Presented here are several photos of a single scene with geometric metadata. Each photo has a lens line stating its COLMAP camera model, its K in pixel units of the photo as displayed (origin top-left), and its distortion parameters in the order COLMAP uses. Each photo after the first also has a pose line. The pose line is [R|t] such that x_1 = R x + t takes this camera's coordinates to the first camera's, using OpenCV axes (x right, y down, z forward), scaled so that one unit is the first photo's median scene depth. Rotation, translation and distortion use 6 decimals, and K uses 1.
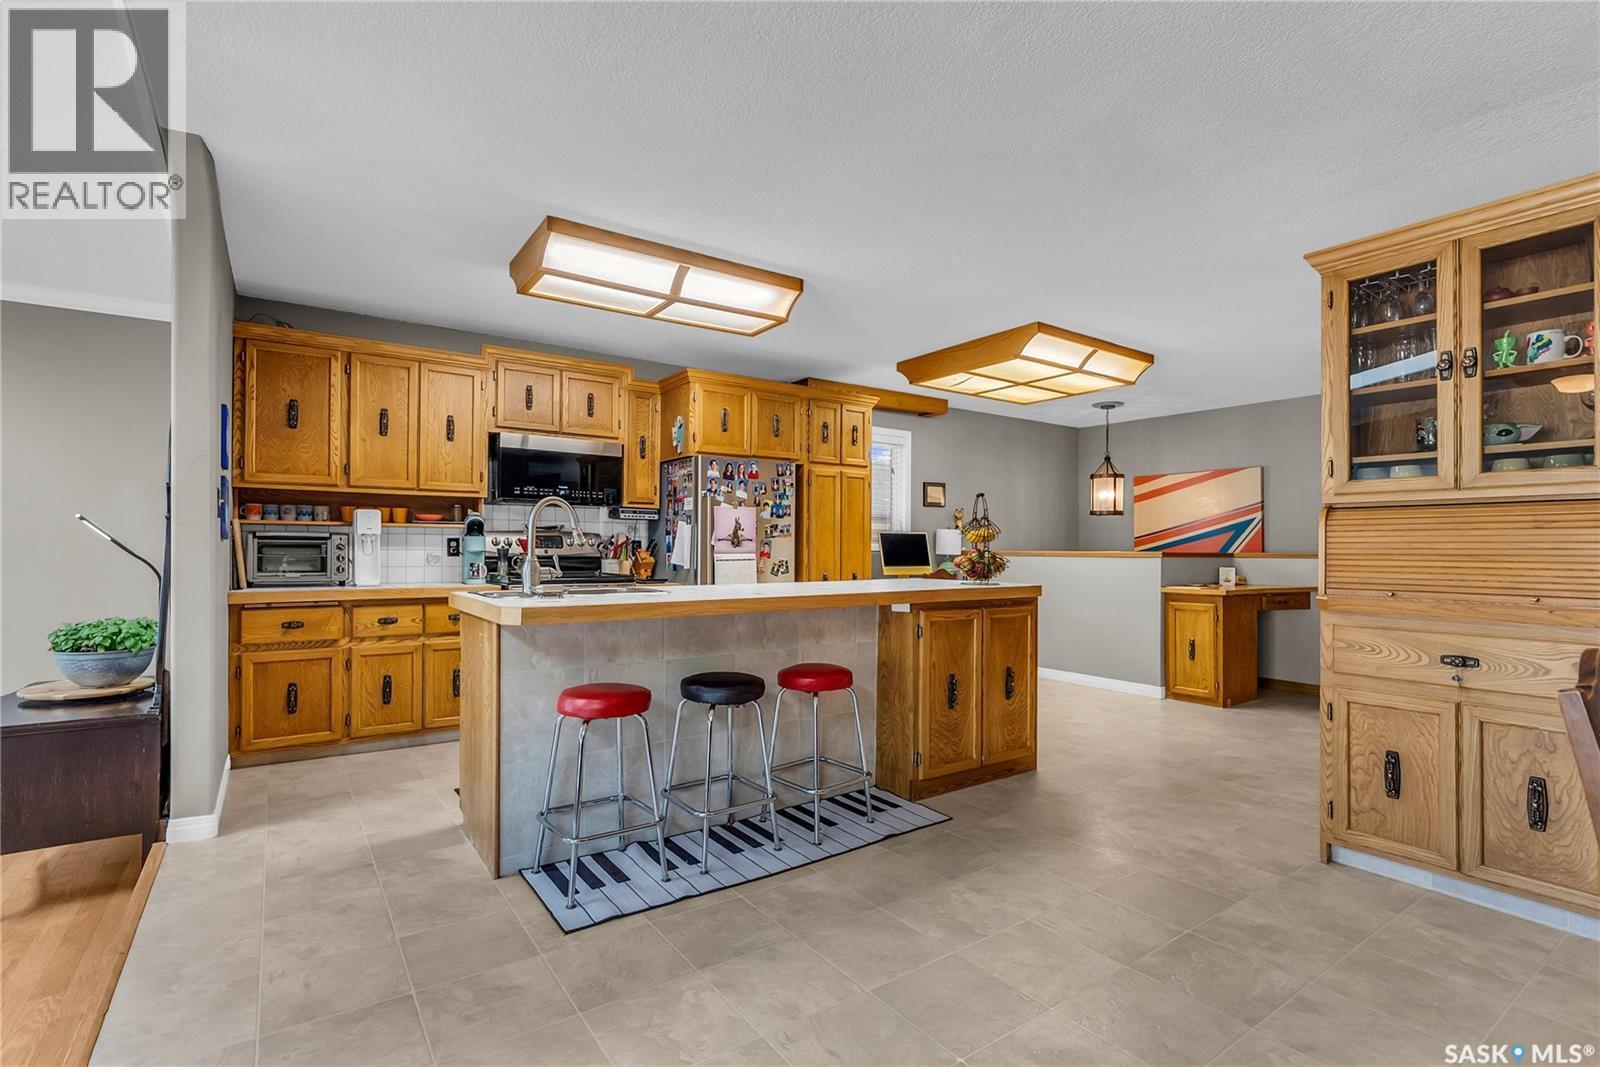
lens RADIAL K [[743.4, 0, 788.6], [0, 743.4, 543.4], [0, 0, 1]] dist [-0.004103, 0.000049]
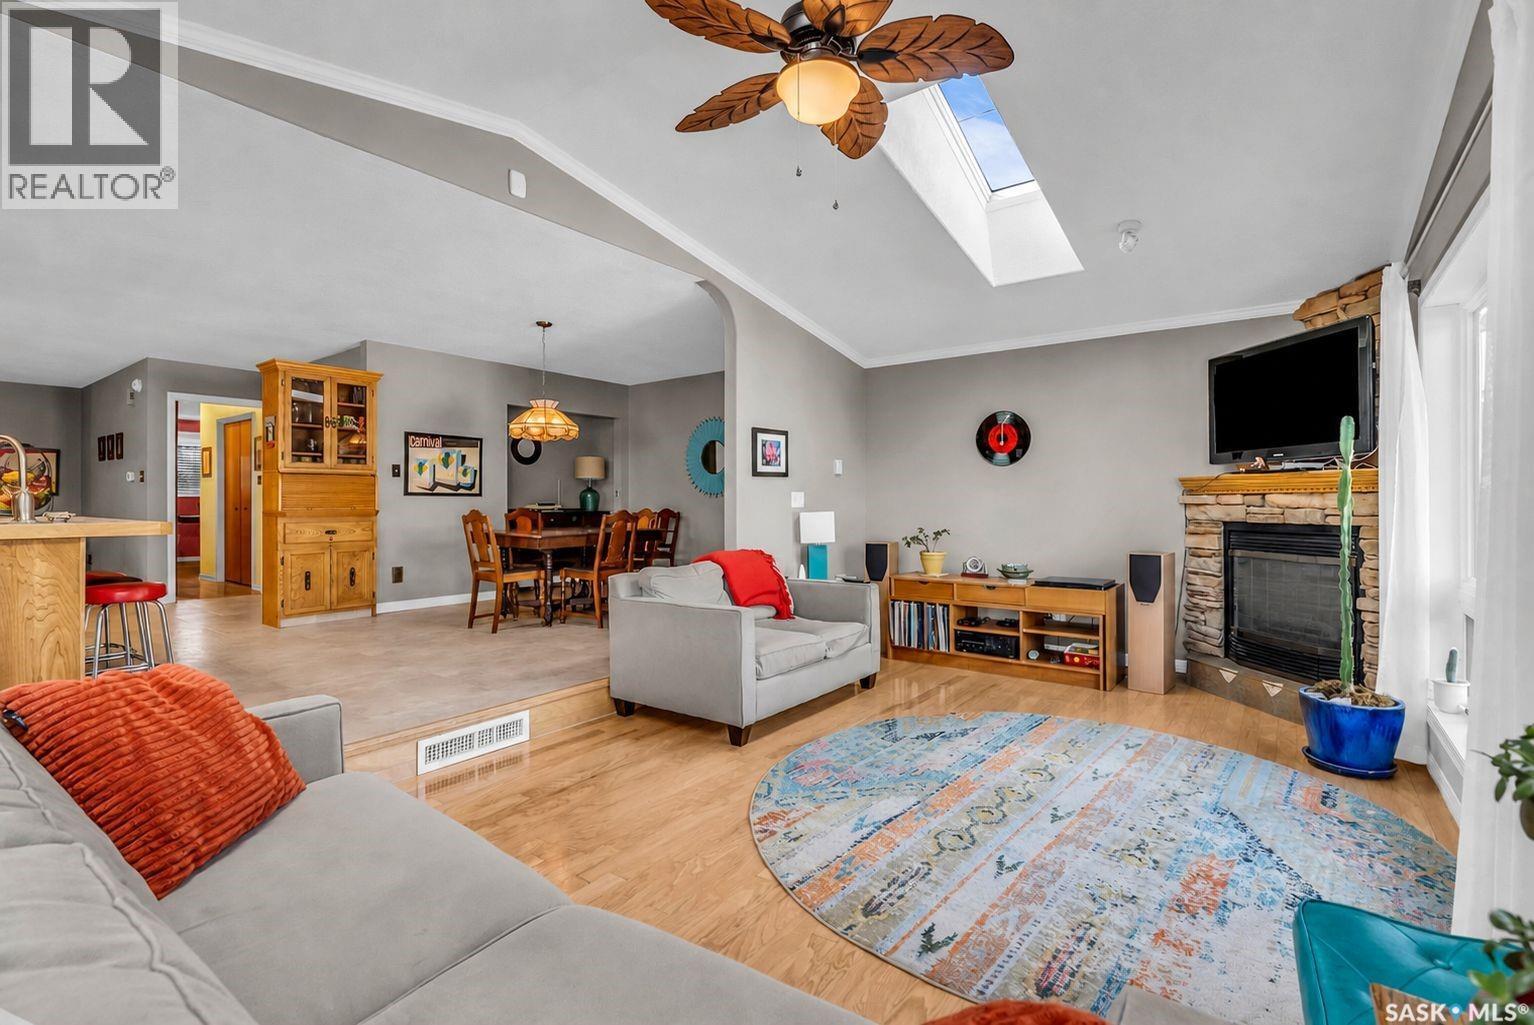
lens RADIAL K [[692.7, 0, 775.3], [0, 692.7, 496.6], [0, 0, 1]] dist [-0.002670, -0.000100]
pose [[-0.332886, 0.004321, 0.942957, -1.003567], [-0.007189, 0.999949, -0.007120, 0.017390], [-0.942940, -0.009149, -0.332838, 0.153497]]
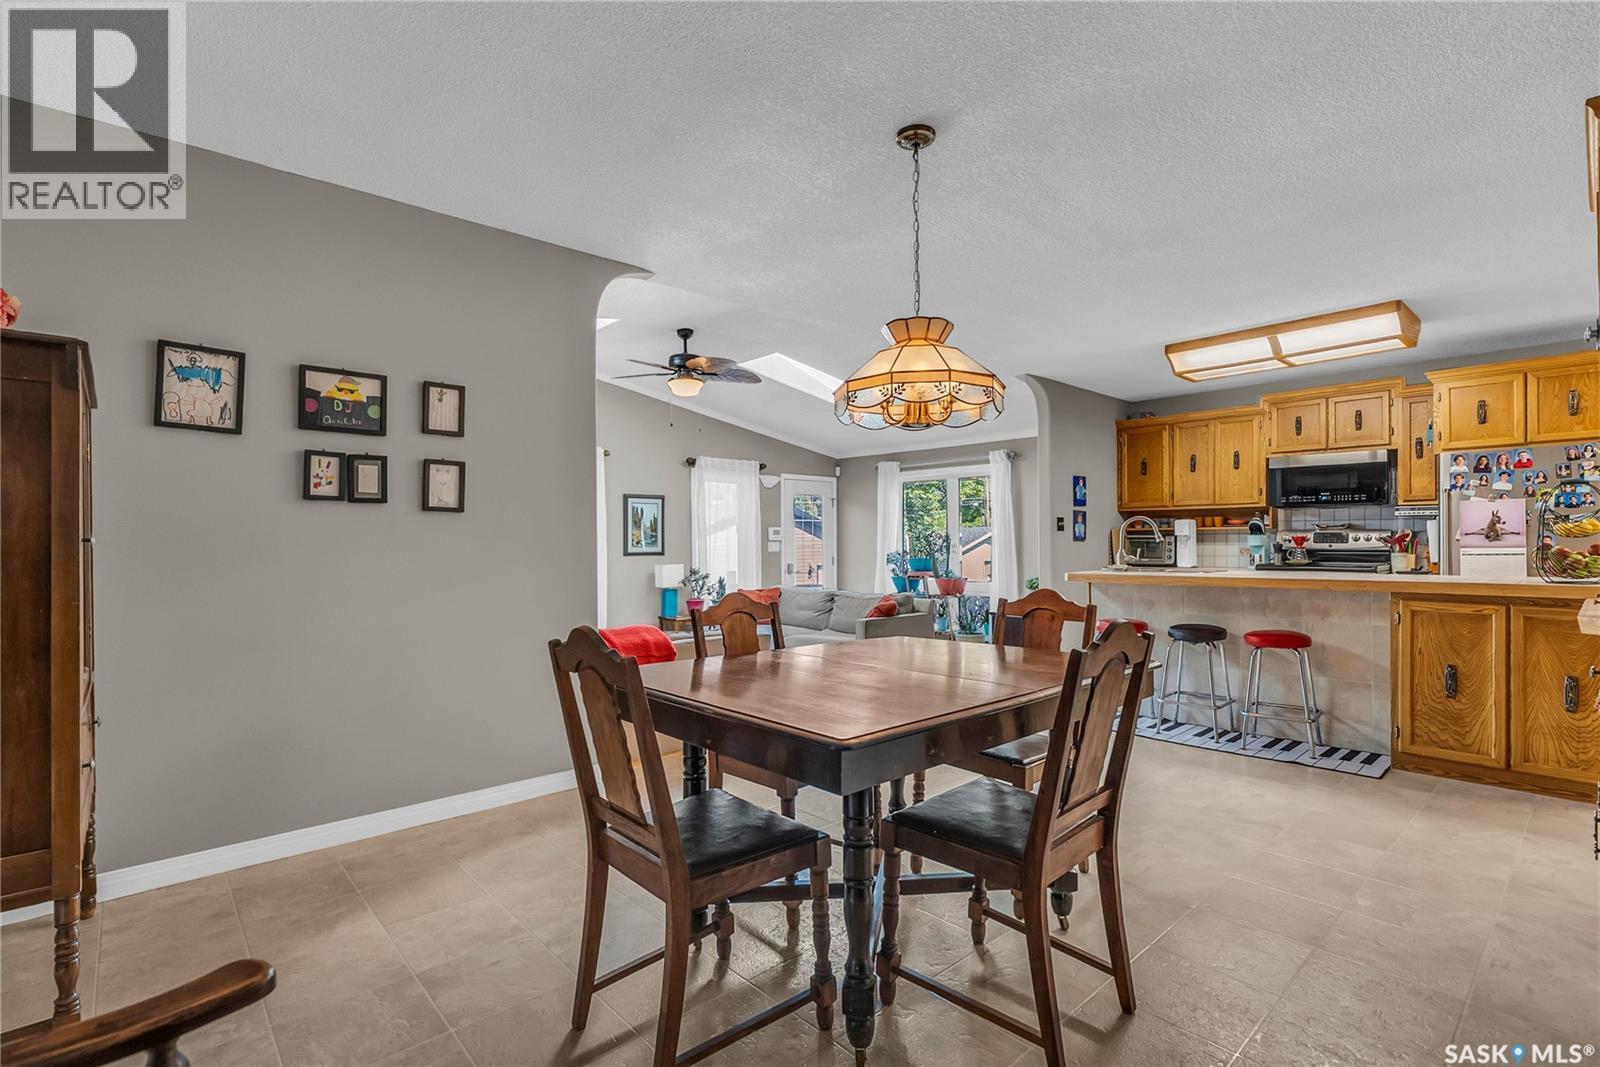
lens RADIAL K [[748.2, 0, 793.9], [0, 748.2, 540.4], [0, 0, 1]] dist [-0.000094, 0.000383]
pose [[0.123021, -0.007897, -0.992373, 0.821164], [0.014322, 0.999878, -0.006181, -0.003249], [0.992301, -0.013453, 0.123119, -0.026881]]
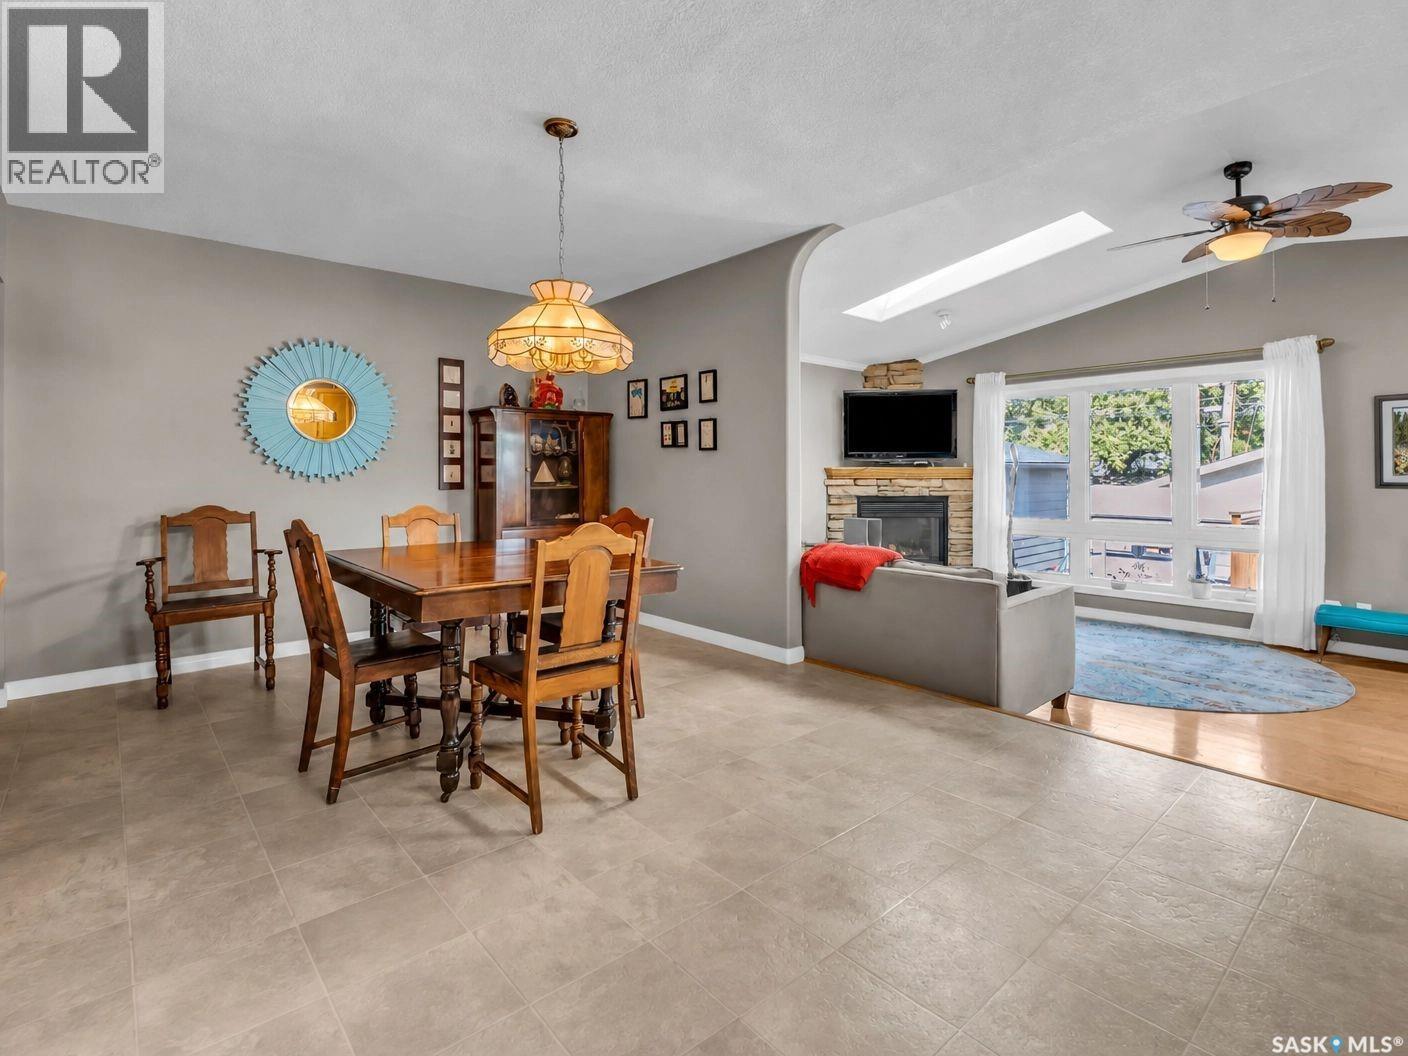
lens RADIAL K [[692.6, 0, 690.7], [0, 692.6, 465.6], [0, 0, 1]] dist [-0.002345, -0.000431]
pose [[-0.993984, -0.002943, -0.109489, 0.247939], [-0.000945, 0.999832, -0.018295, 0.001930], [0.109524, -0.018082, -0.993820, 0.728597]]
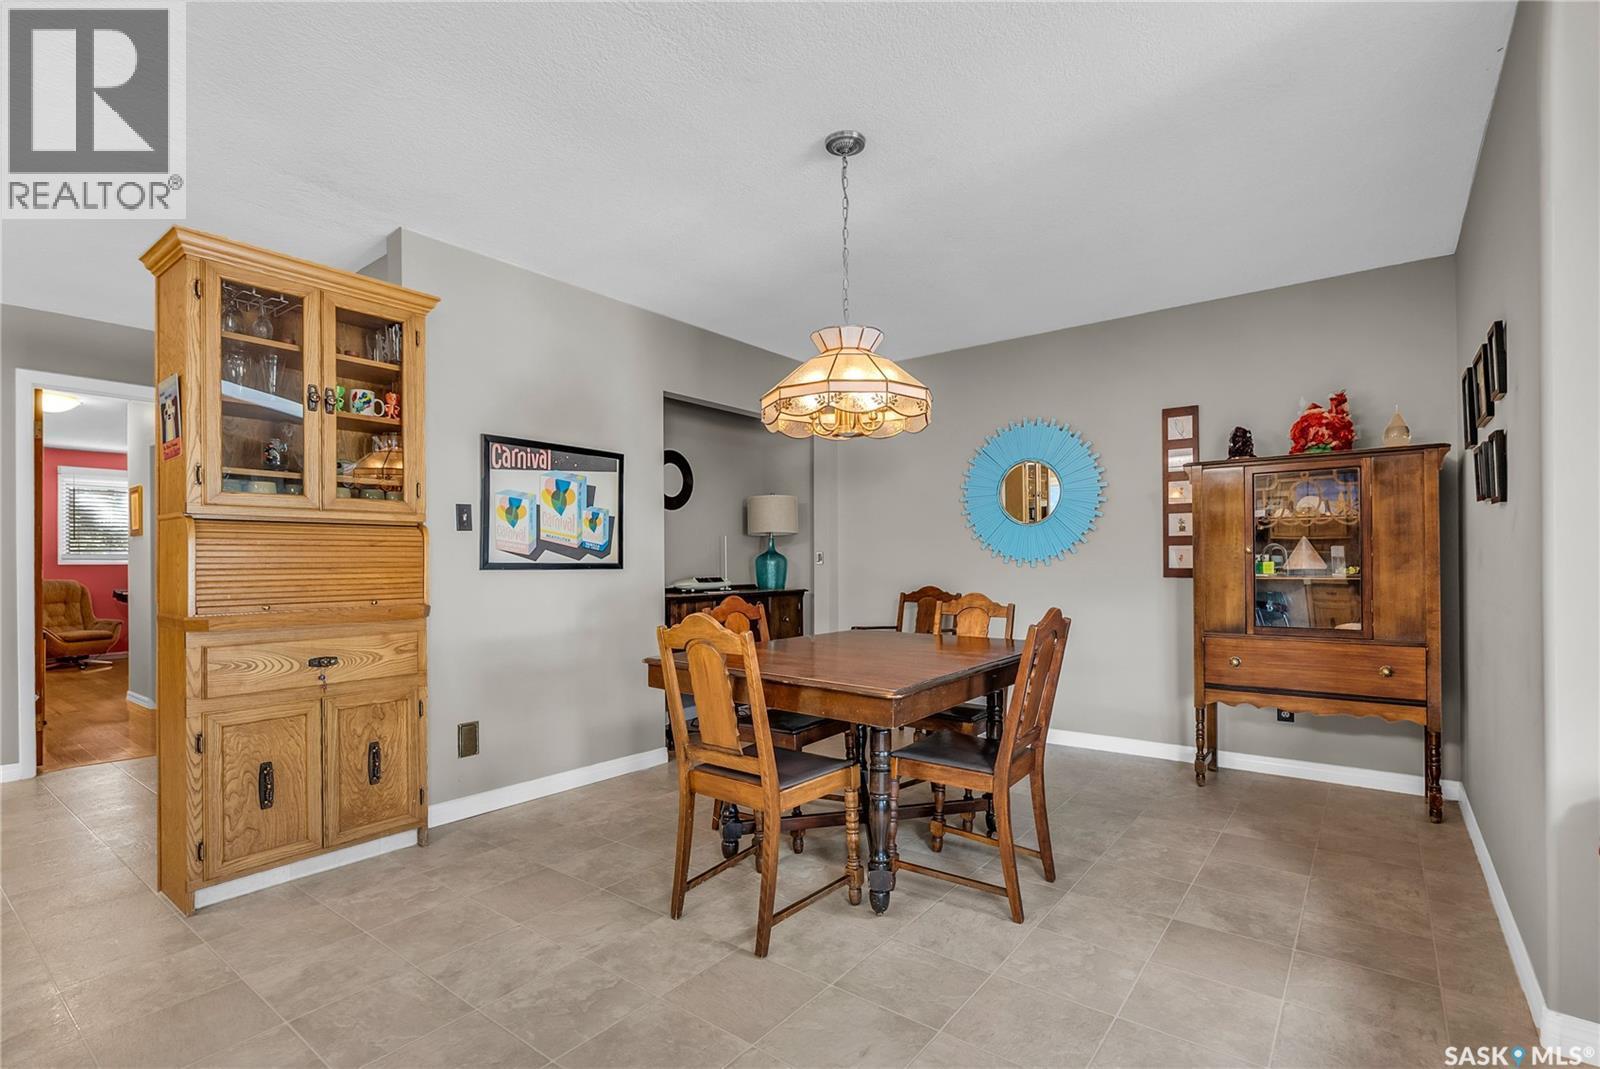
lens RADIAL K [[748.1, 0, 801.2], [0, 748.1, 558.1], [0, 0, 1]] dist [-0.002120, 0.000047]
pose [[-0.312254, 0.001383, 0.949998, -0.203175], [-0.003224, 0.999992, -0.002516, 0.000278], [-0.949993, -0.003848, -0.312247, 0.327918]]
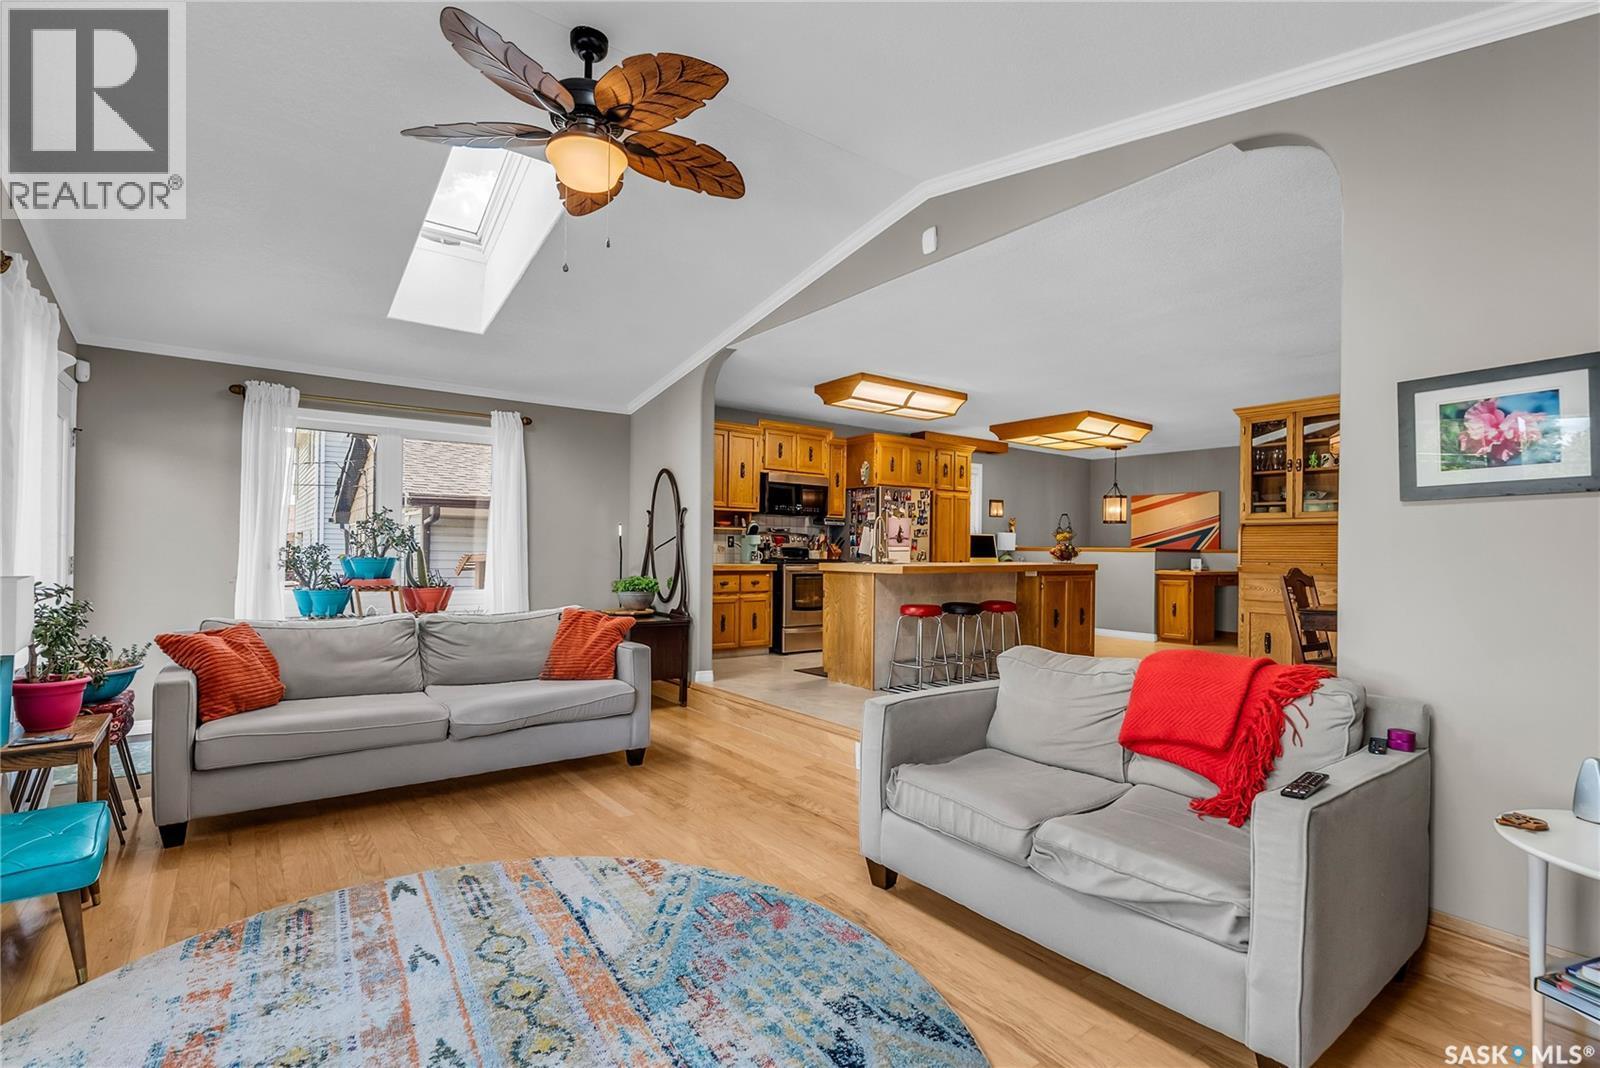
lens RADIAL K [[748.2, 0, 793.9], [0, 748.2, 540.9], [0, 0, 1]] dist [-0.000094, 0.000383]
pose [[0.999044, 0.007274, 0.043096, -0.387300], [-0.007081, 0.999964, -0.004627, 0.010249], [-0.043129, 0.004317, 0.999060, -0.643843]]
